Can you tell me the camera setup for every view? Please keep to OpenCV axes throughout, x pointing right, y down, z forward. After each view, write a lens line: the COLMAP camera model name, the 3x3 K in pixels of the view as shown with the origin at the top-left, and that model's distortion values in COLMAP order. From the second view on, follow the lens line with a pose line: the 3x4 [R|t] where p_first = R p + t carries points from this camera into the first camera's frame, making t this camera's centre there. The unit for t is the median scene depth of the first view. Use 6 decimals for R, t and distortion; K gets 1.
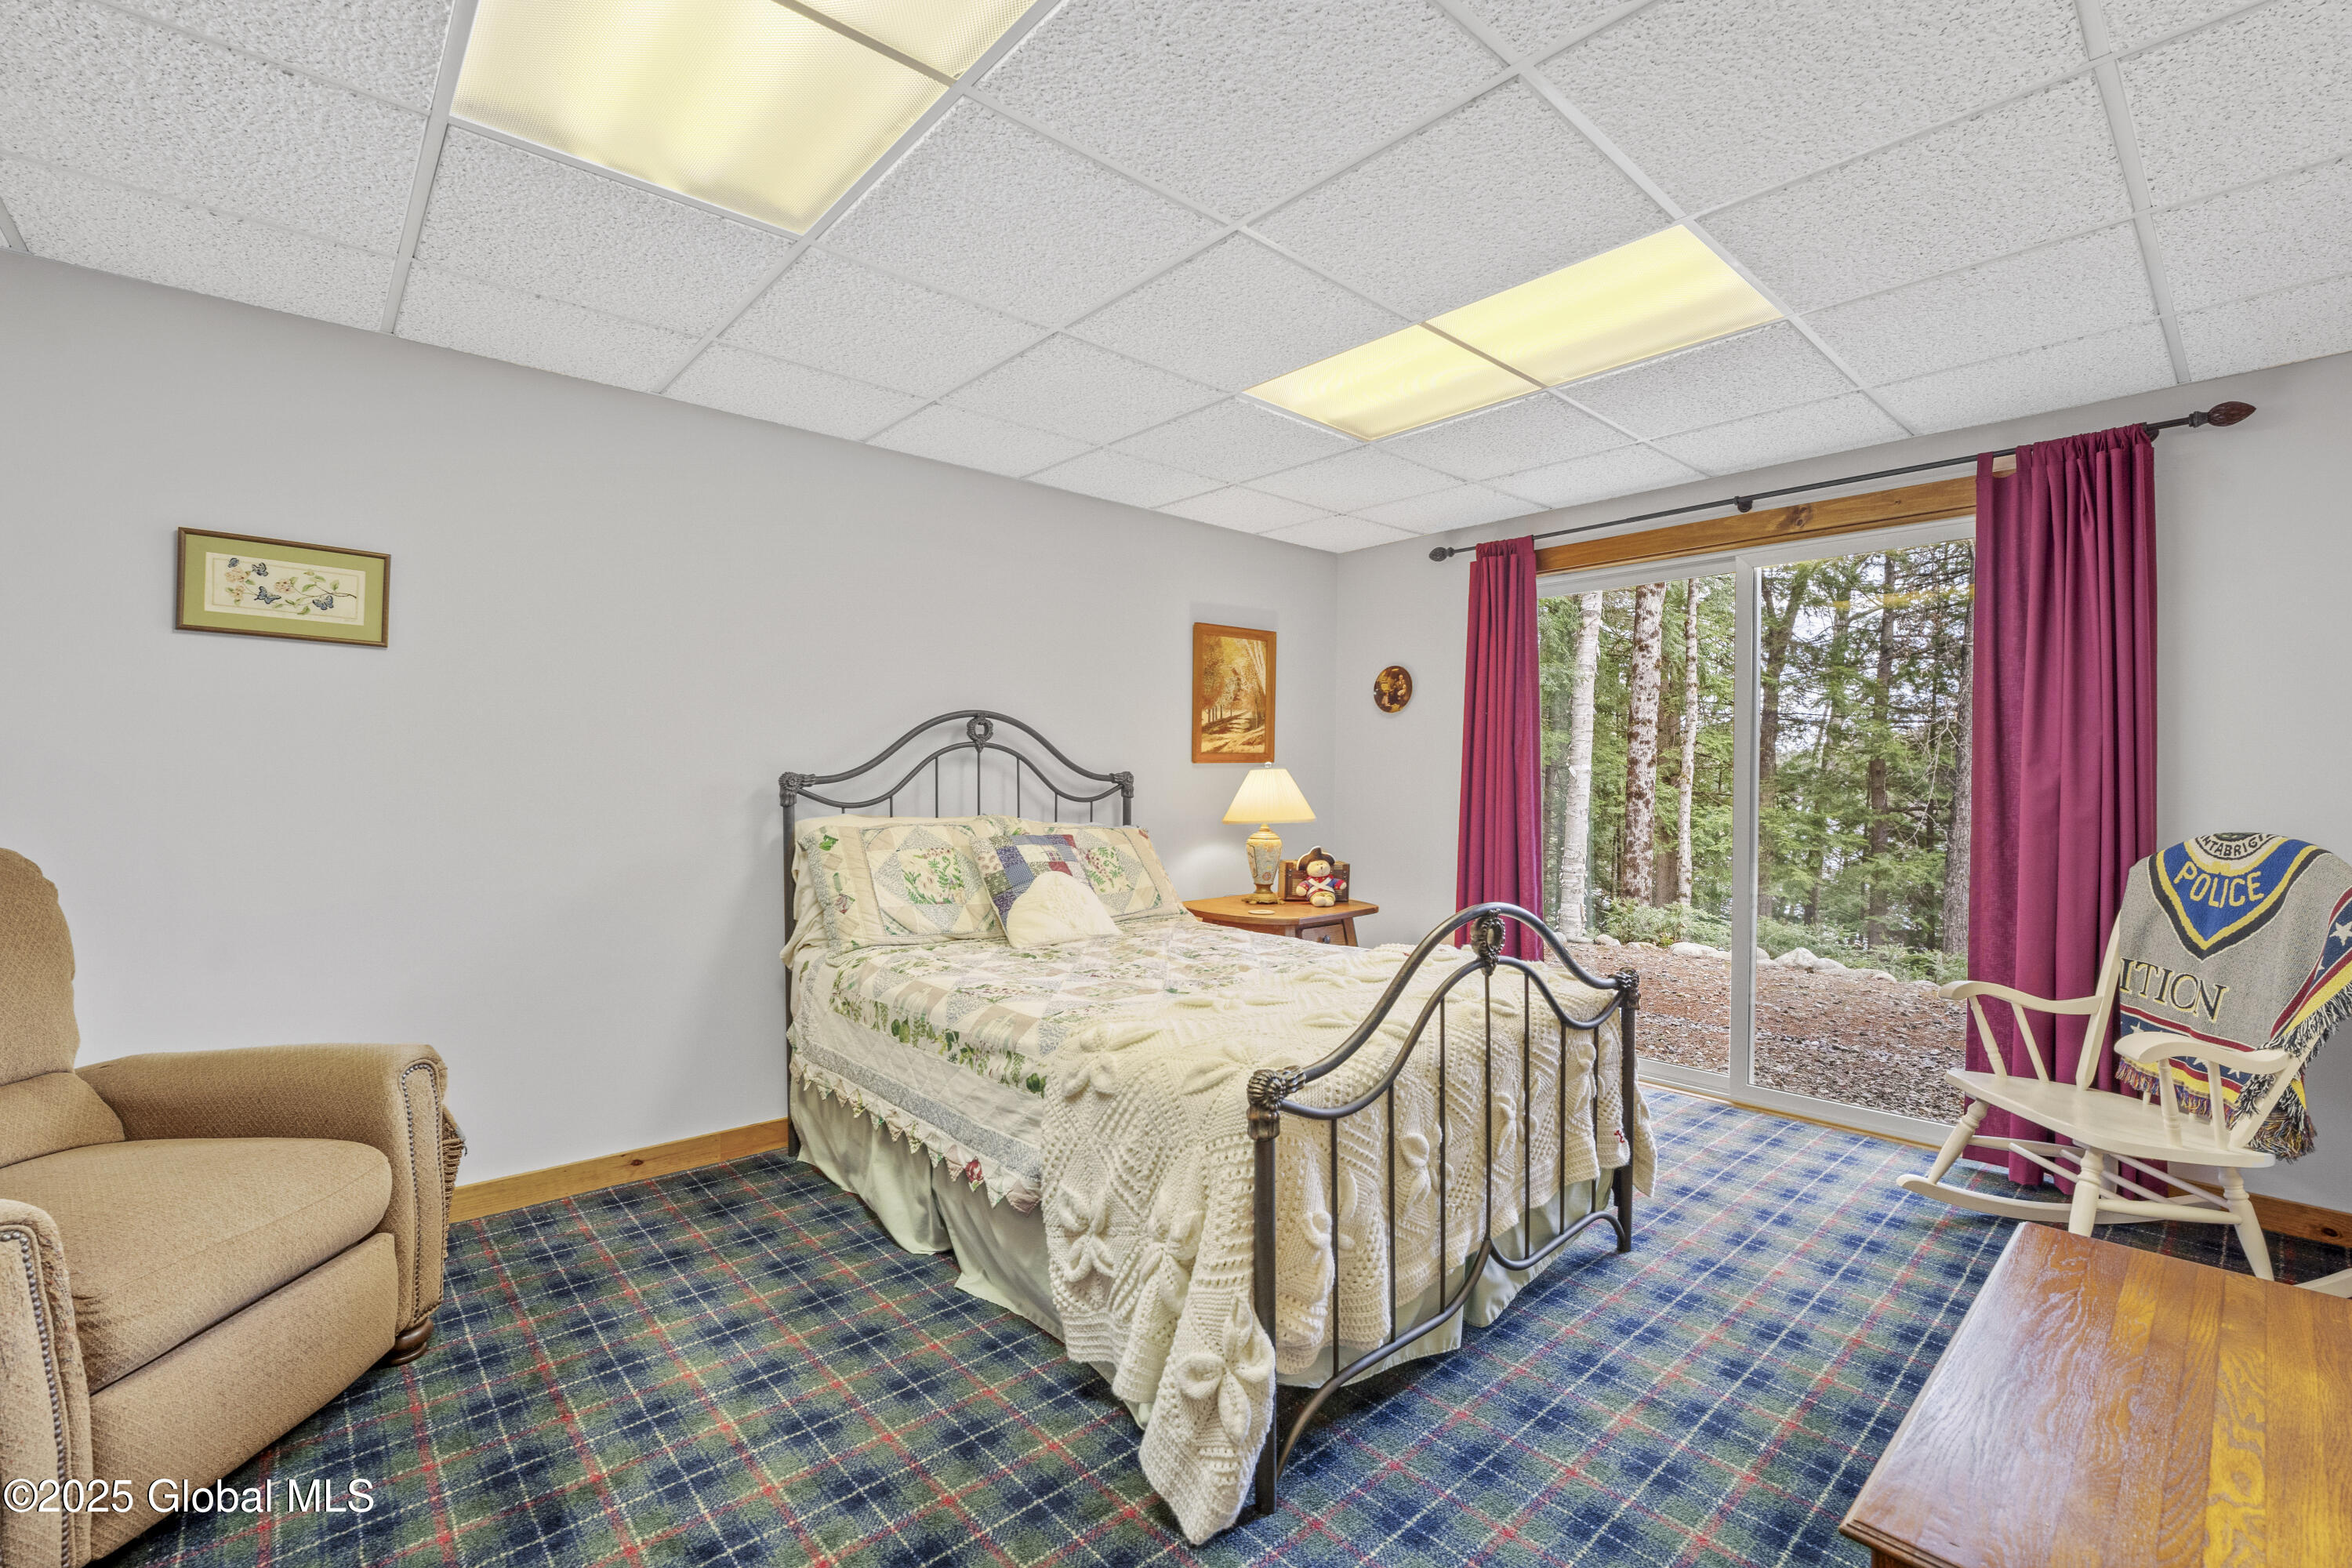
lens RADIAL K [[1009.6, 0, 1176.0], [0, 1009.6, 784.0], [0, 0, 1]] dist [-0.026718, 0.000086]
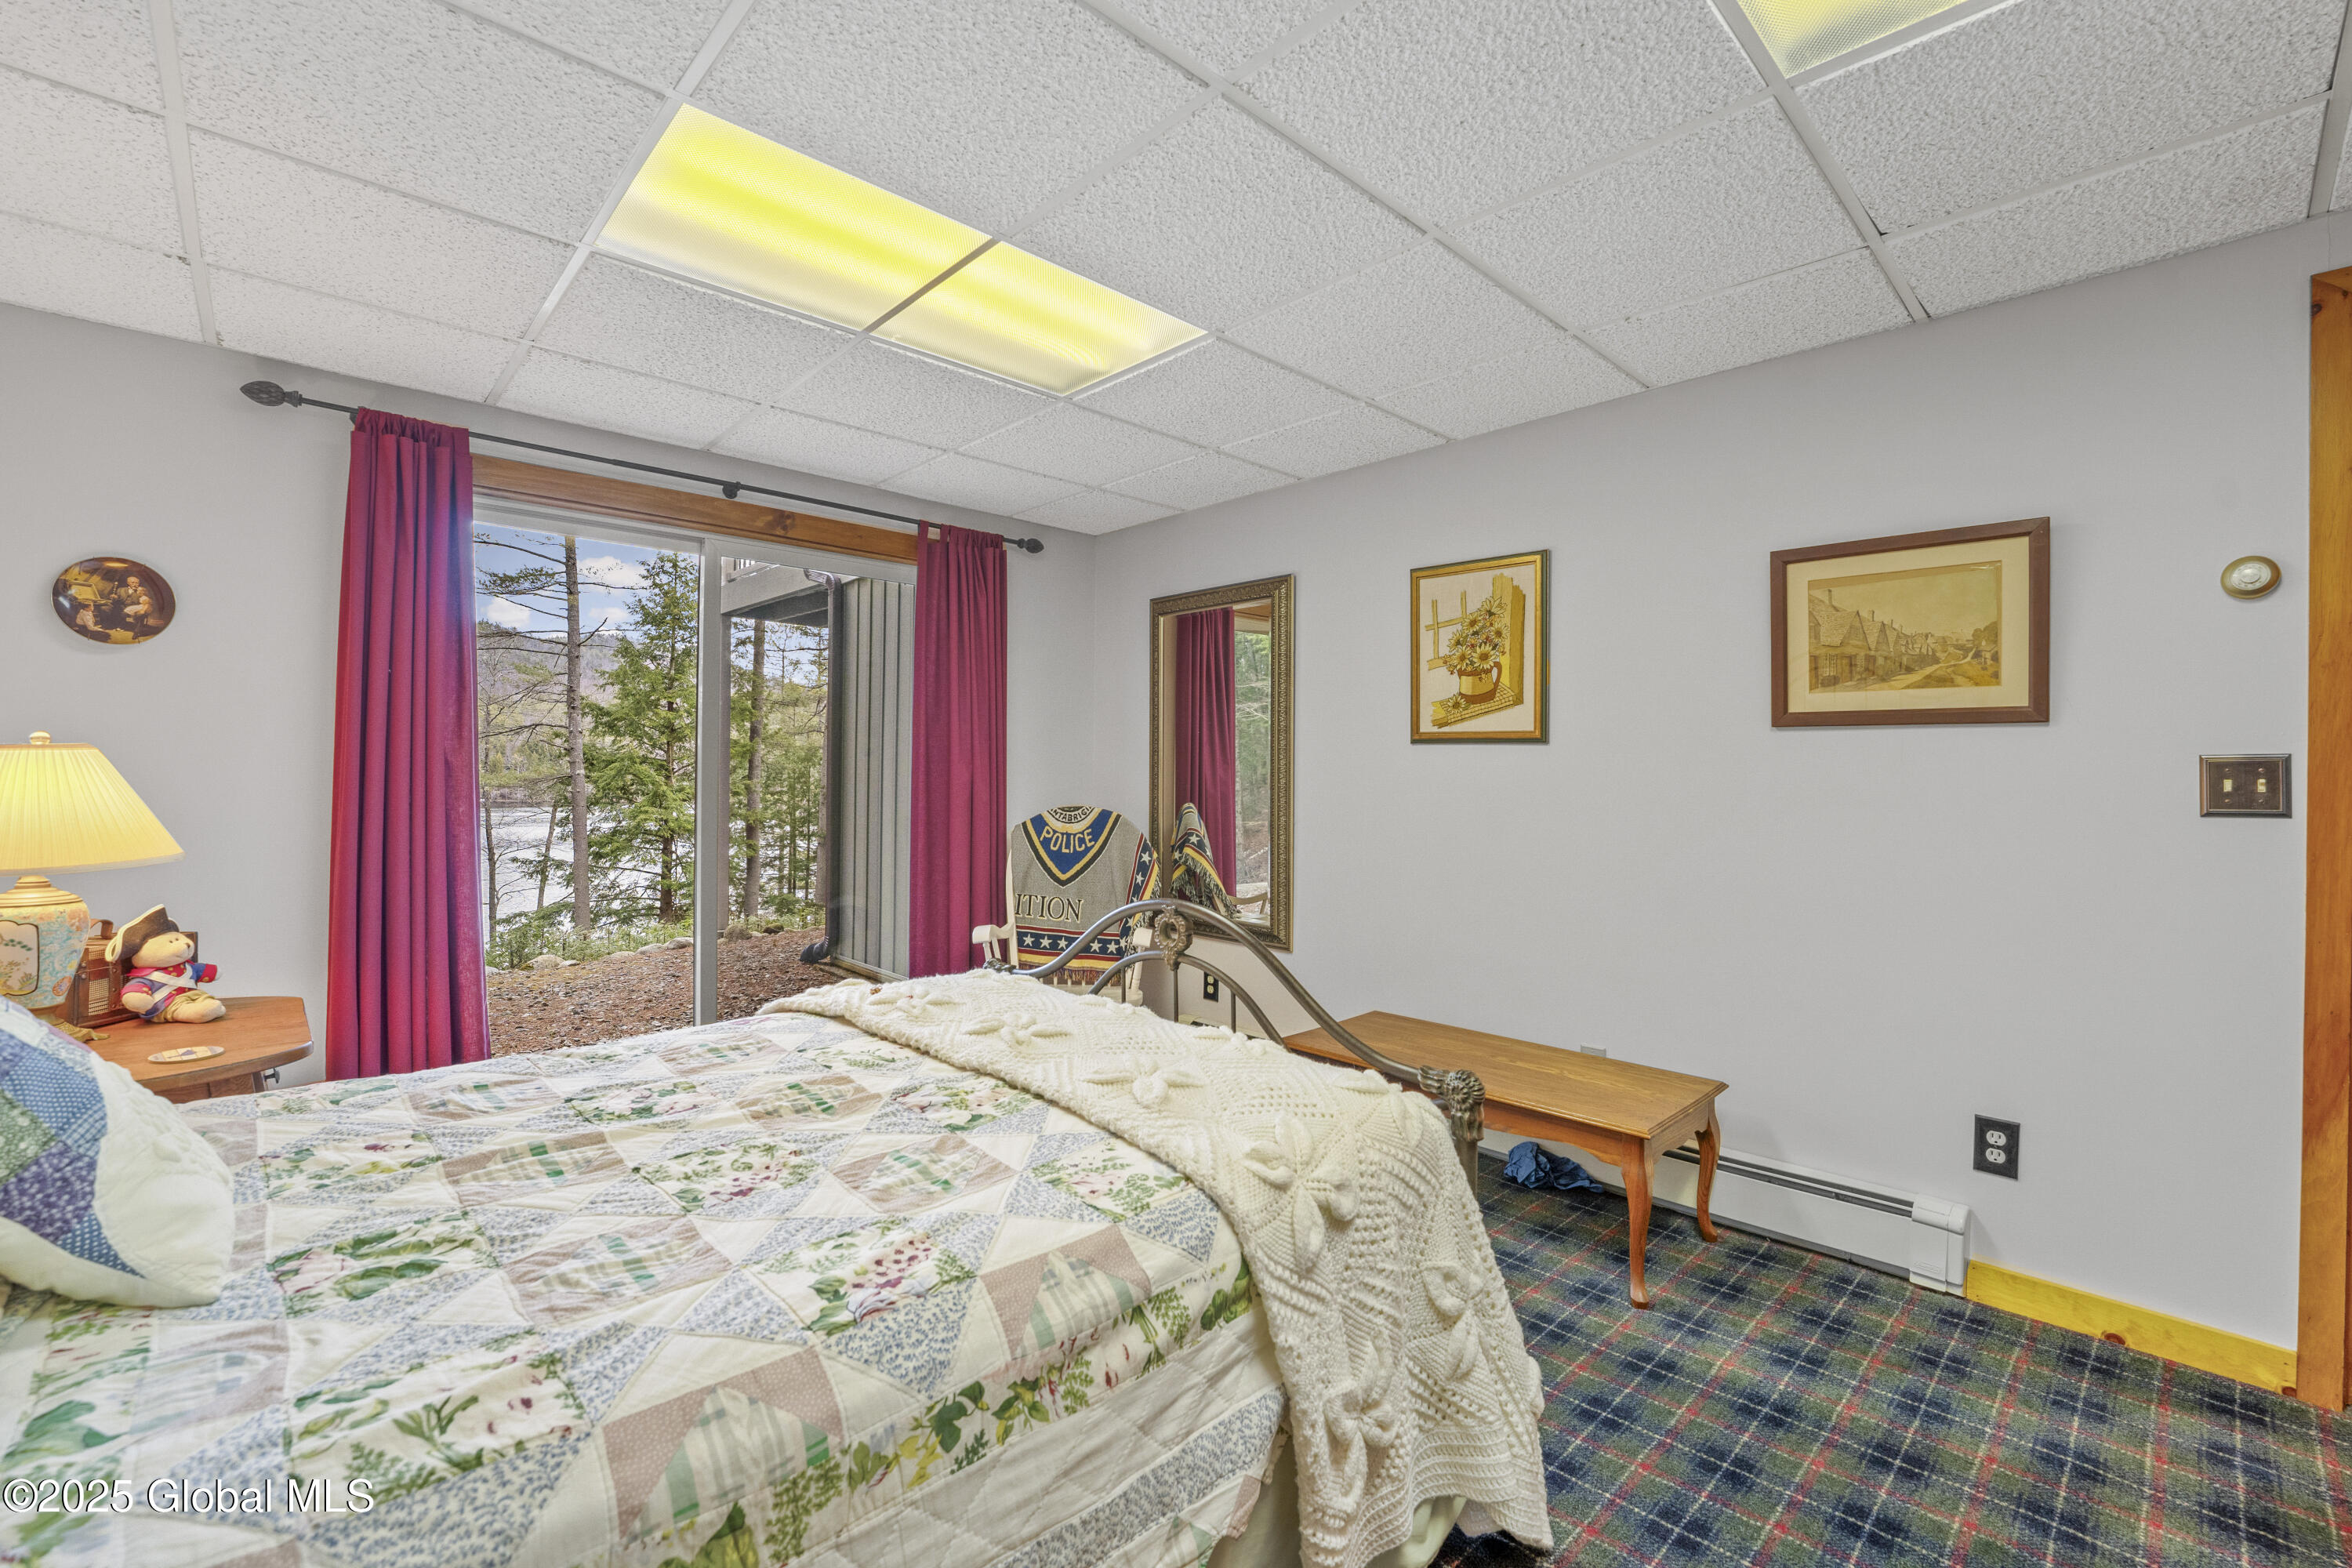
lens RADIAL K [[982.1, 0, 1176.0], [0, 982.1, 784.0], [0, 0, 1]] dist [-0.022018, 0.000076]
pose [[-0.020167, -0.014276, 0.999695, -0.556316], [-0.004600, 0.999889, 0.014185, -0.012509], [-0.999786, -0.004312, -0.020231, 0.820002]]
